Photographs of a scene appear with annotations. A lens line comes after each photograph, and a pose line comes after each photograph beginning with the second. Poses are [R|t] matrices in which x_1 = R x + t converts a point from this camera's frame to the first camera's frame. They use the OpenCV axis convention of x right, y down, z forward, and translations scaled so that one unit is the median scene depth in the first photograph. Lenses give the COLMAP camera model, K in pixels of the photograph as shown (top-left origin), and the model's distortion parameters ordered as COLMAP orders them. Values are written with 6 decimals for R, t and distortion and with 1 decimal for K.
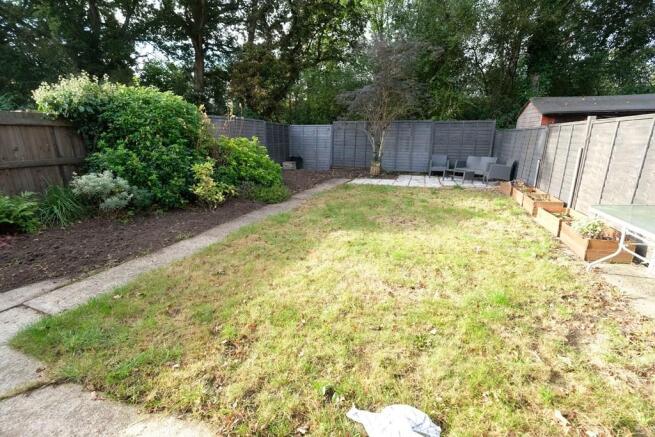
lens RADIAL K [[284.2, 0, 329.7], [0, 284.2, 214.7], [0, 0, 1]] dist [-0.001346, -0.000336]
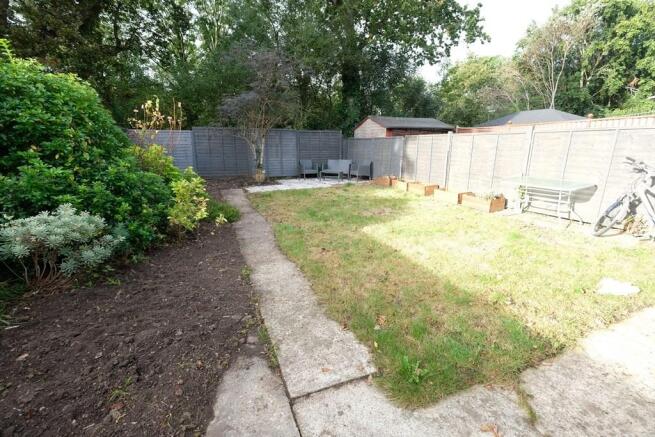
lens RADIAL K [[284.2, 0, 329.7], [0, 284.2, 214.7], [0, 0, 1]] dist [-0.001346, -0.000336]
pose [[0.738138, -0.164052, 0.654399, -0.684964], [0.179530, 0.982774, 0.043870, -0.056566], [-0.650323, 0.085102, 0.754875, 0.205815]]
